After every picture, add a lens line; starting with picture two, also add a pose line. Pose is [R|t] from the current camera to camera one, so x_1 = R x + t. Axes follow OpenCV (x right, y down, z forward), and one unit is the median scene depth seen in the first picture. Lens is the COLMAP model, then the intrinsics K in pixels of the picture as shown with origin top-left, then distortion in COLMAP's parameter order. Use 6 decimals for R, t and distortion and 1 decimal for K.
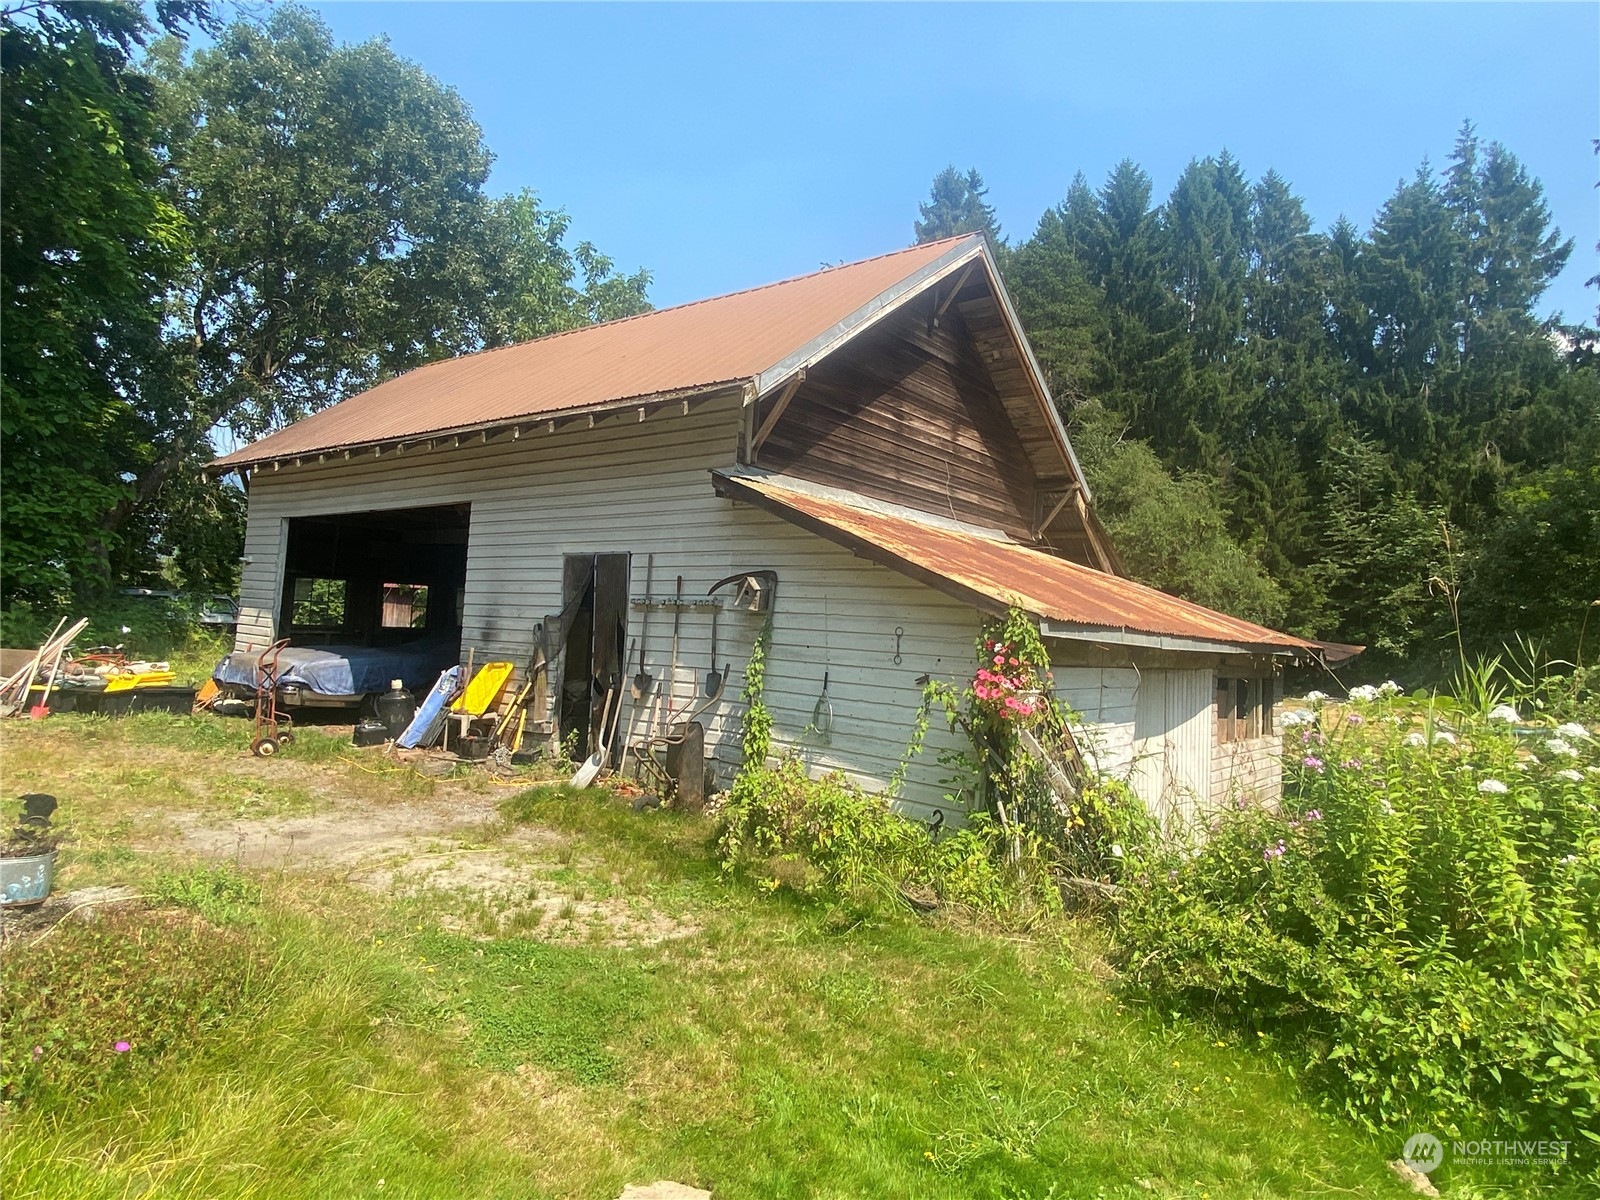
lens RADIAL K [[987.1, 0, 799.6], [0, 987.1, 597.2], [0, 0, 1]] dist [-0.006293, -0.002210]
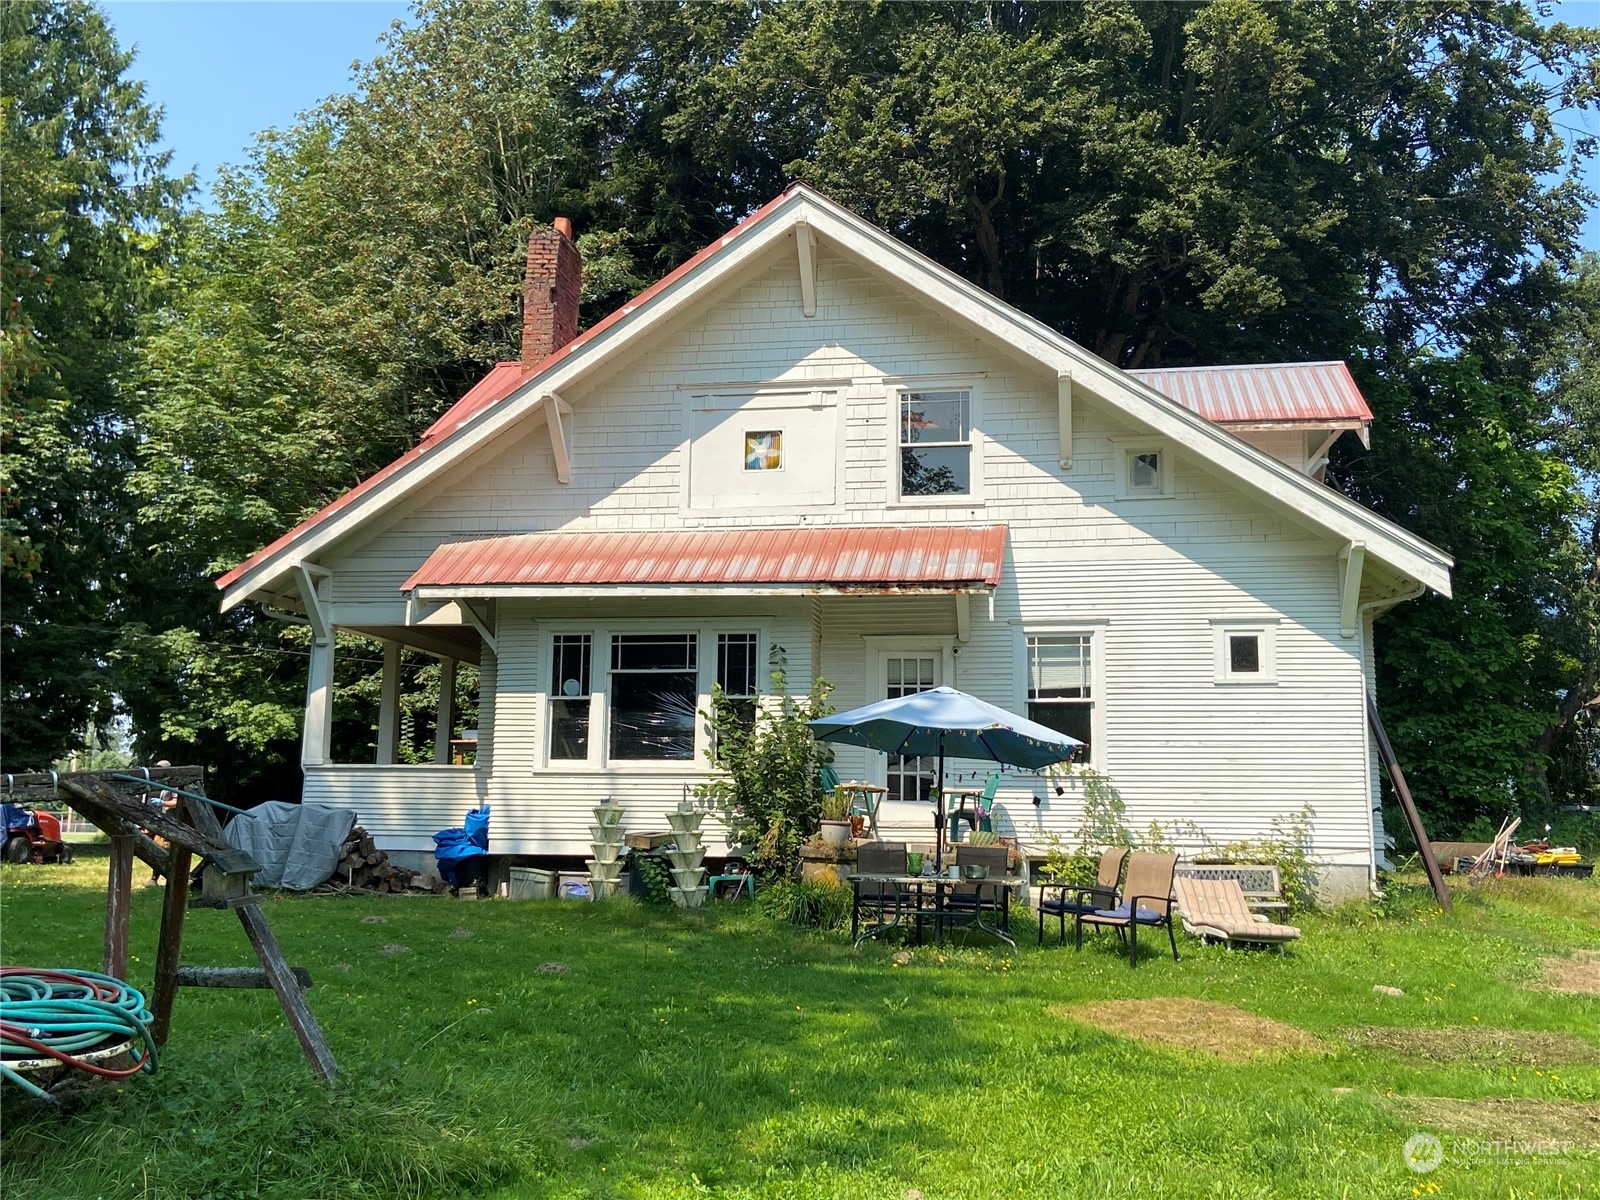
lens RADIAL K [[1576.6, 0, 799.9], [0, 1576.6, 597.8], [0, 0, 1]] dist [-0.003231, 0.000000]
pose [[0.477249, -0.164776, -0.863181, 1.110274], [0.038370, 0.985234, -0.166861, 0.060117], [0.877930, 0.046514, 0.476525, -1.422023]]
